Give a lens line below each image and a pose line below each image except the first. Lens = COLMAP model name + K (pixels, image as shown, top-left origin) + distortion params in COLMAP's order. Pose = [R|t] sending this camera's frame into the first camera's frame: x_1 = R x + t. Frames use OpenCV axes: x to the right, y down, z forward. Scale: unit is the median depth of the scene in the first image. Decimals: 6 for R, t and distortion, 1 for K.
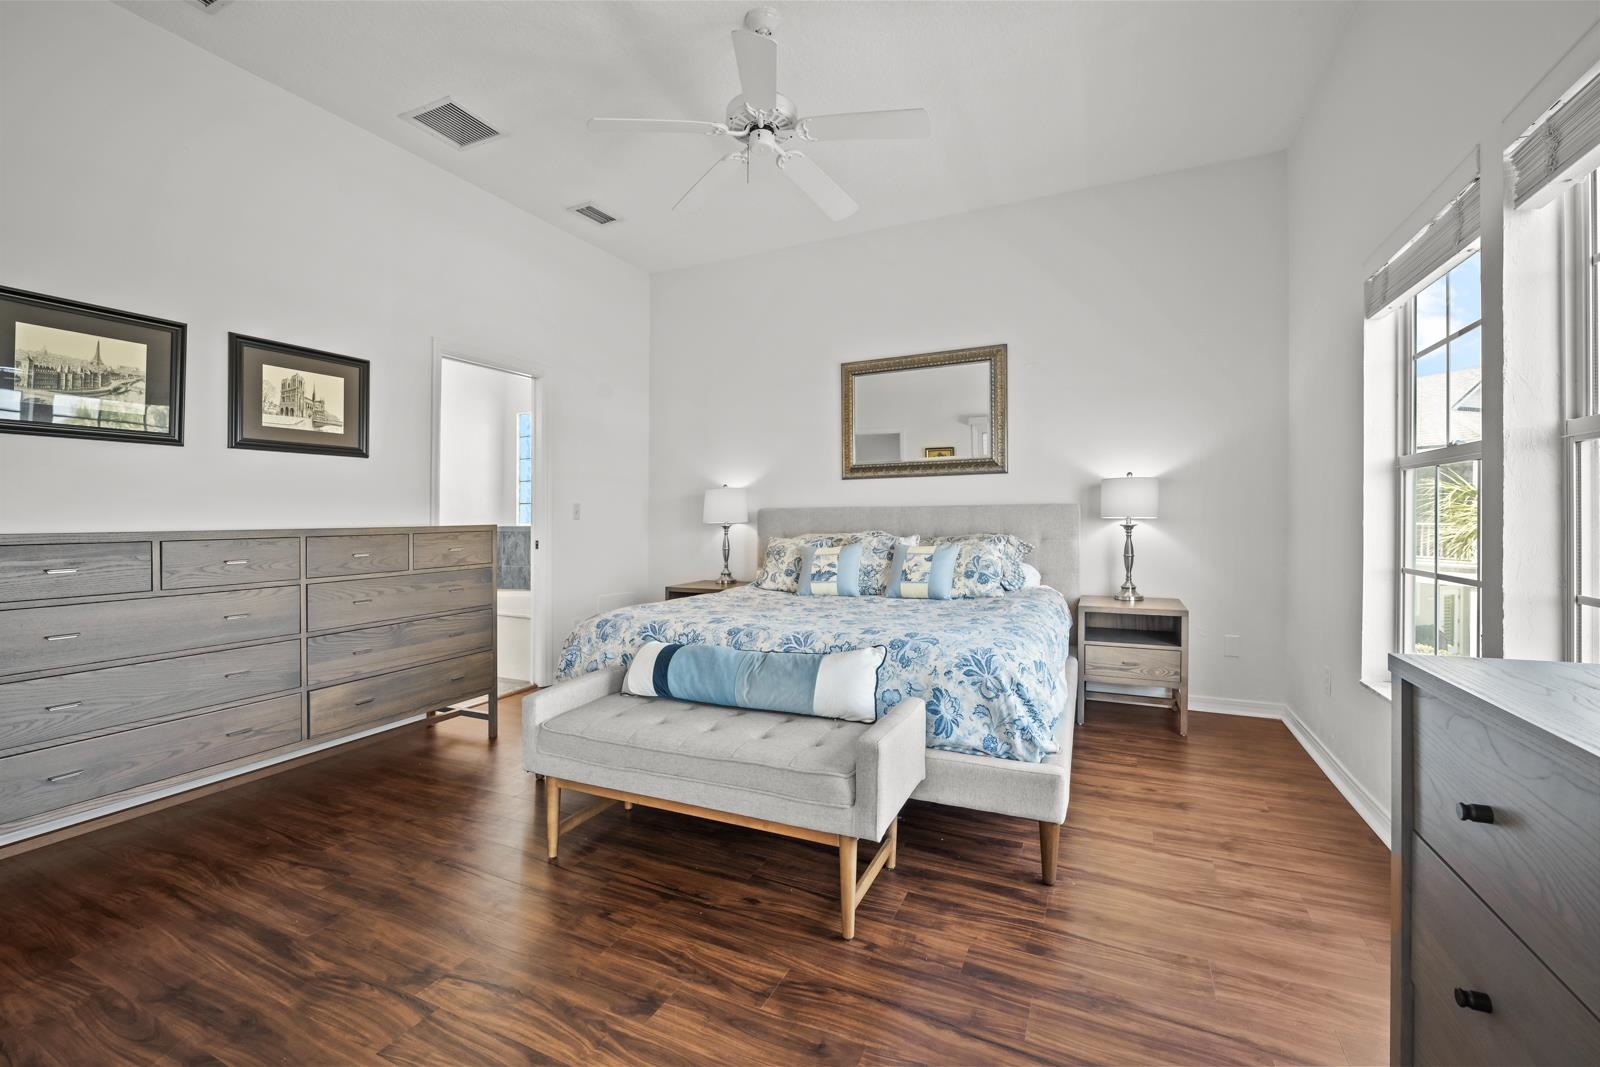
lens RADIAL K [[684.2, 0, 832.7], [0, 684.2, 526.5], [0, 0, 1]] dist [-0.000644, -0.000042]
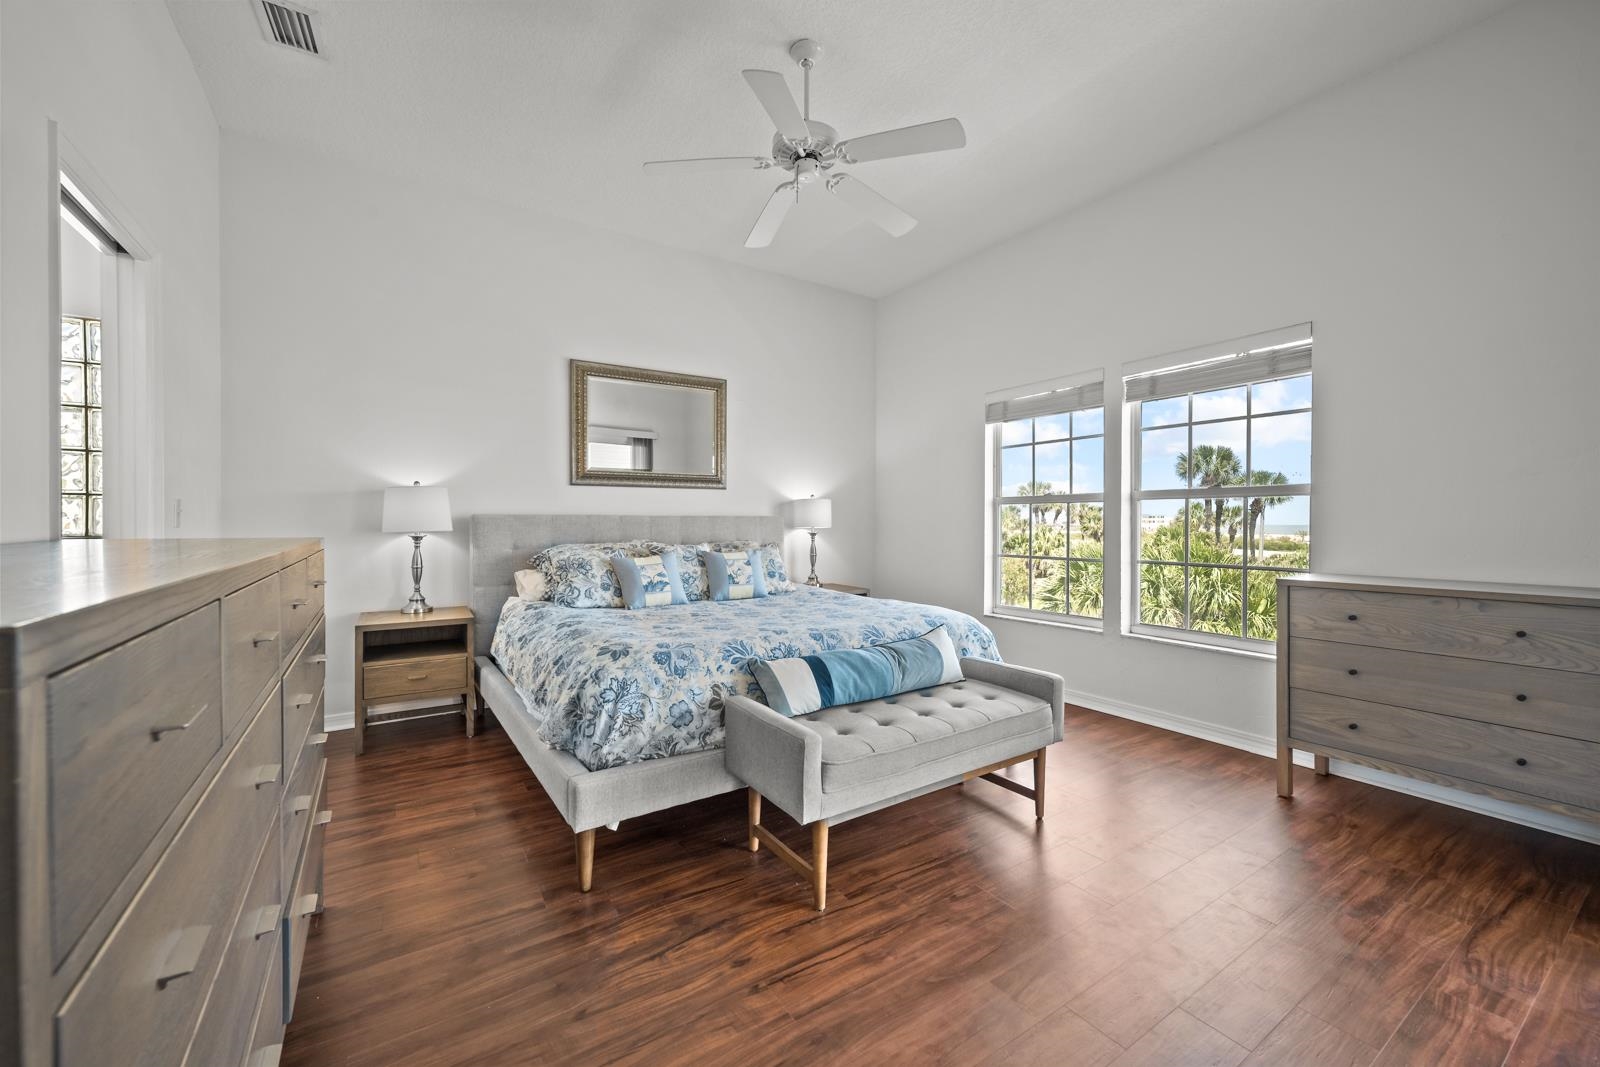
lens RADIAL K [[640.4, 0, 795.5], [0, 640.4, 536.0], [0, 0, 1]] dist [-0.002238, -0.000005]
pose [[0.512632, -0.004225, 0.858598, -0.669187], [0.007855, 0.999969, 0.000231, 0.002758], [-0.858573, 0.006626, 0.512649, 0.358152]]
